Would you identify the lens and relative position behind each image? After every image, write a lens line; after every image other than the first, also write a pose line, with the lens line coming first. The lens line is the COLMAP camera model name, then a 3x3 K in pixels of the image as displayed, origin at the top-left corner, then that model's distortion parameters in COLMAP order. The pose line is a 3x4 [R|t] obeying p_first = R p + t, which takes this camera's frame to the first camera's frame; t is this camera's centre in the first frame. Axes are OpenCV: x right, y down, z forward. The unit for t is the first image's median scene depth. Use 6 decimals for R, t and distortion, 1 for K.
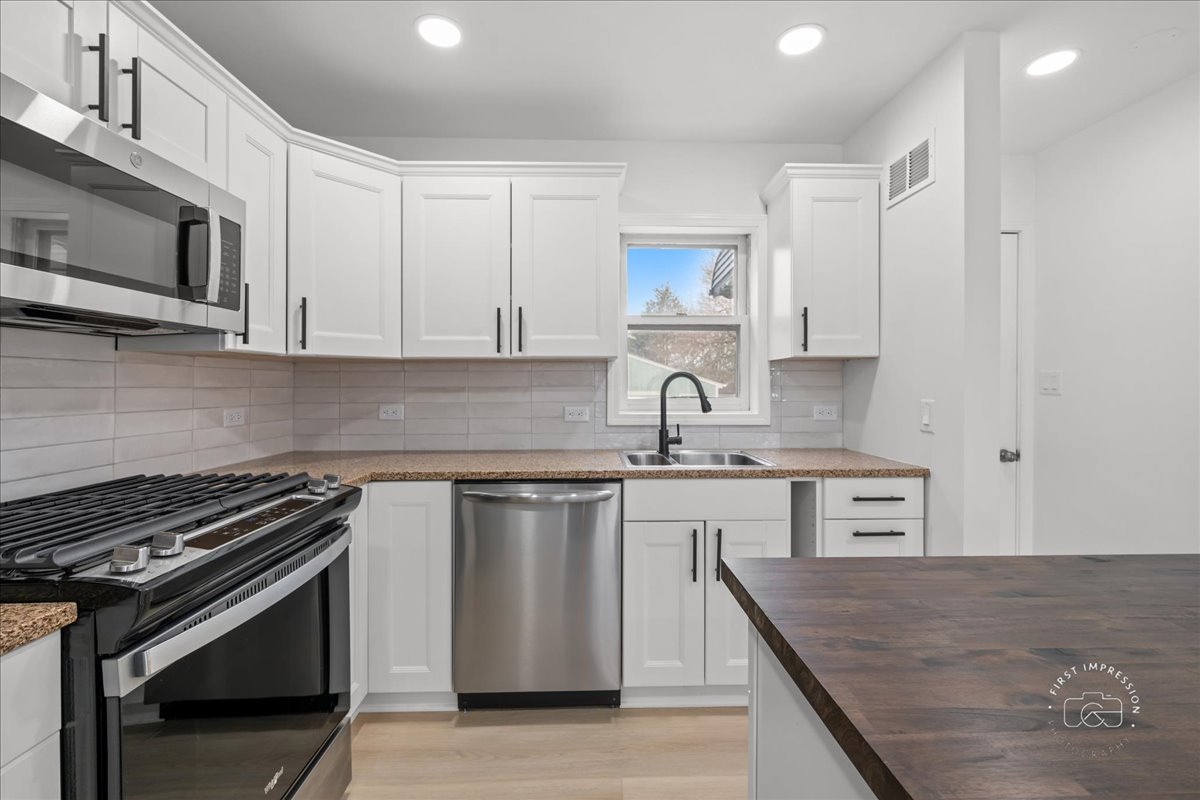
lens RADIAL K [[509.0, 0, 607.0], [0, 509.0, 383.2], [0, 0, 1]] dist [-0.000278, -0.000389]
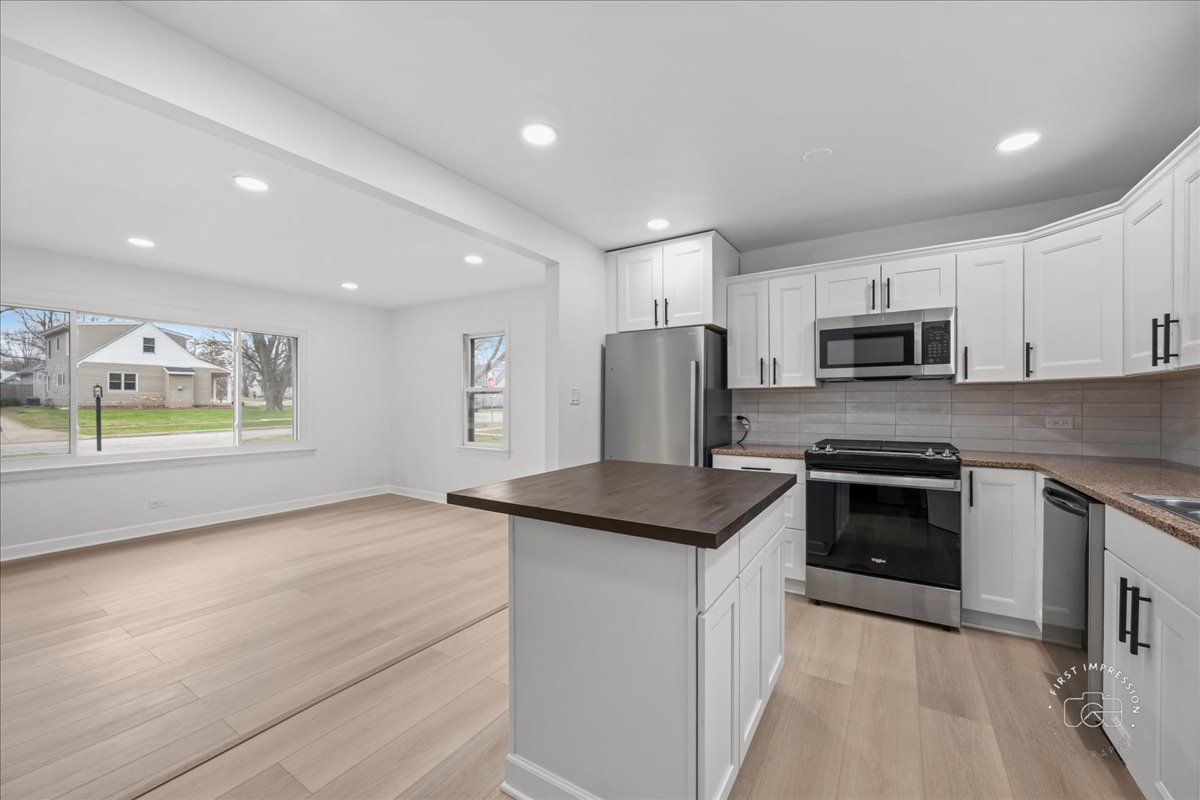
lens RADIAL K [[475.7, 0, 601.2], [0, 475.7, 403.8], [0, 0, 1]] dist [0.002219, -0.000711]
pose [[-0.566589, 0.001231, -0.823999, 1.235160], [0.002761, 0.999996, -0.000405, 0.008574], [0.823996, -0.002505, -0.566590, 0.731169]]
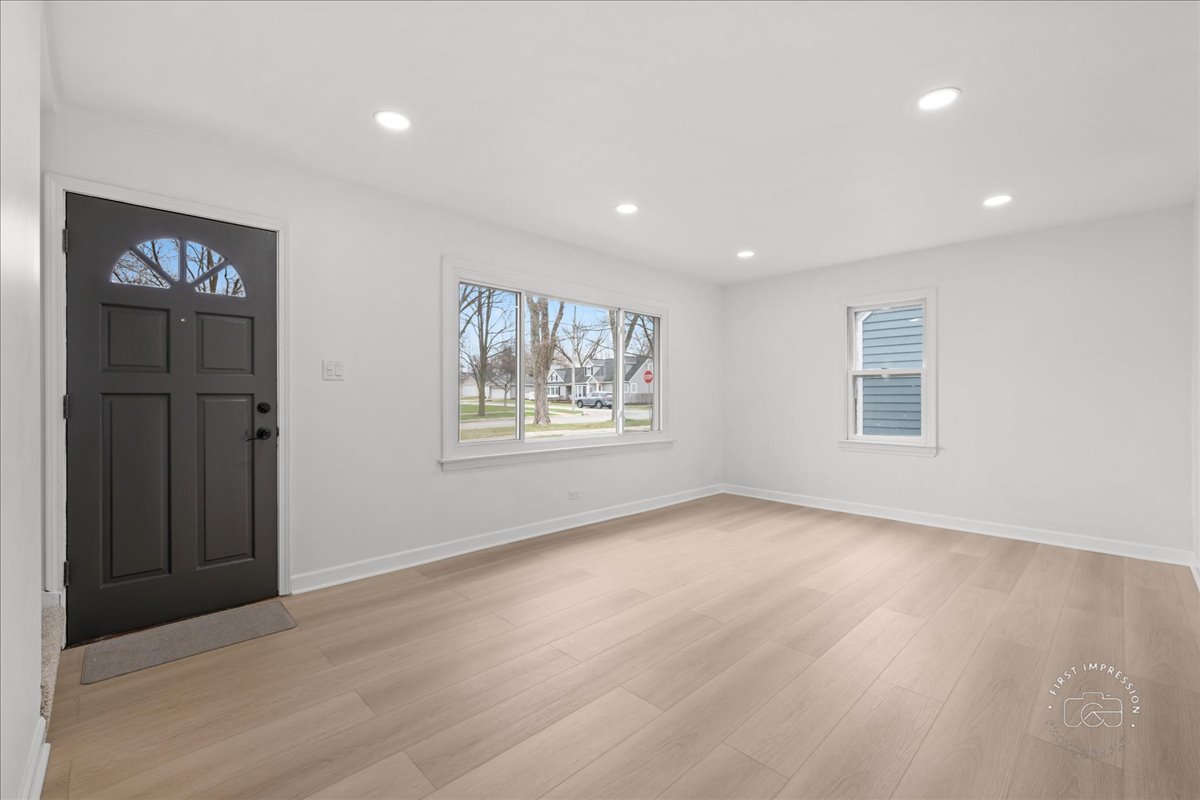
lens RADIAL K [[509.0, 0, 601.2], [0, 509.0, 396.0], [0, 0, 1]] dist [-0.000278, -0.000389]
pose [[-0.733779, 0.001841, -0.679385, 2.016736], [0.007515, 0.999957, -0.005407, 0.041557], [0.679346, -0.009073, -0.733762, -0.558062]]
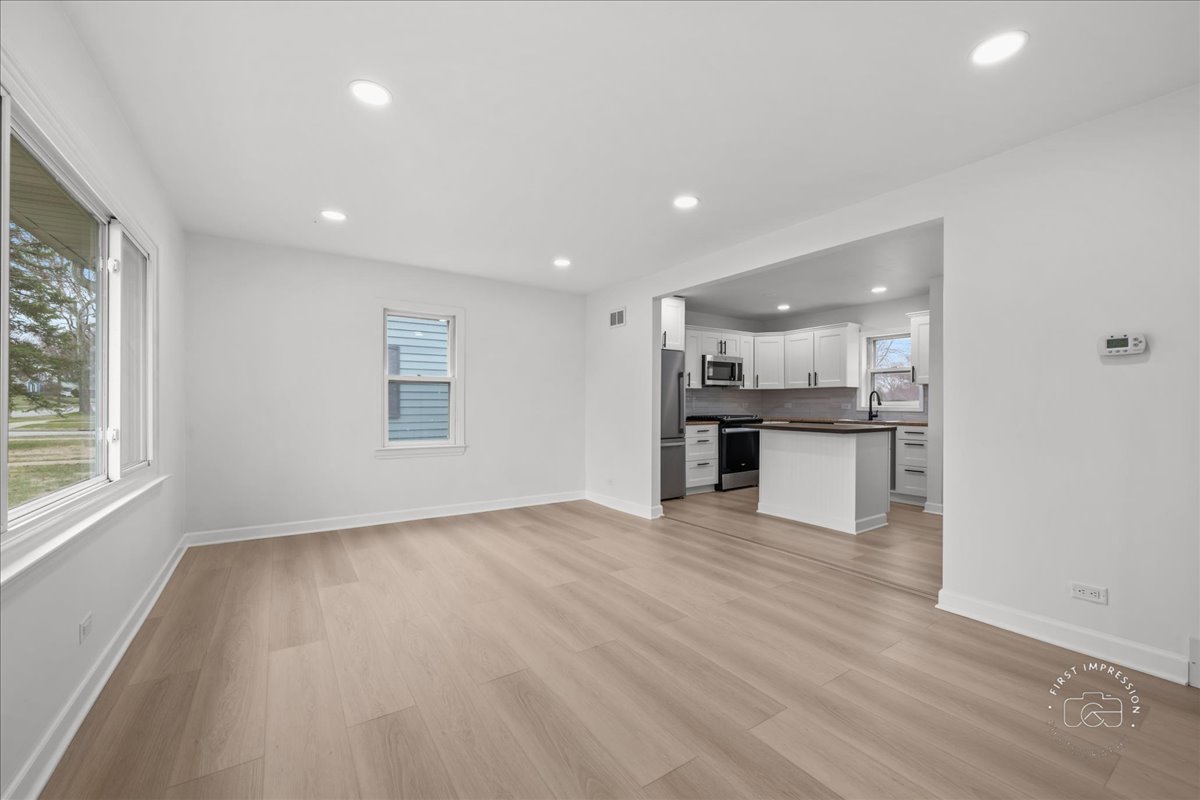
lens RADIAL K [[475.7, 0, 605.7], [0, 475.7, 402.5], [0, 0, 1]] dist [0.002219, -0.000711]
pose [[0.536073, -0.000879, -0.844171, 1.860560], [0.002732, 0.999996, 0.000694, 0.042131], [0.844167, -0.002678, 0.536074, -1.948052]]
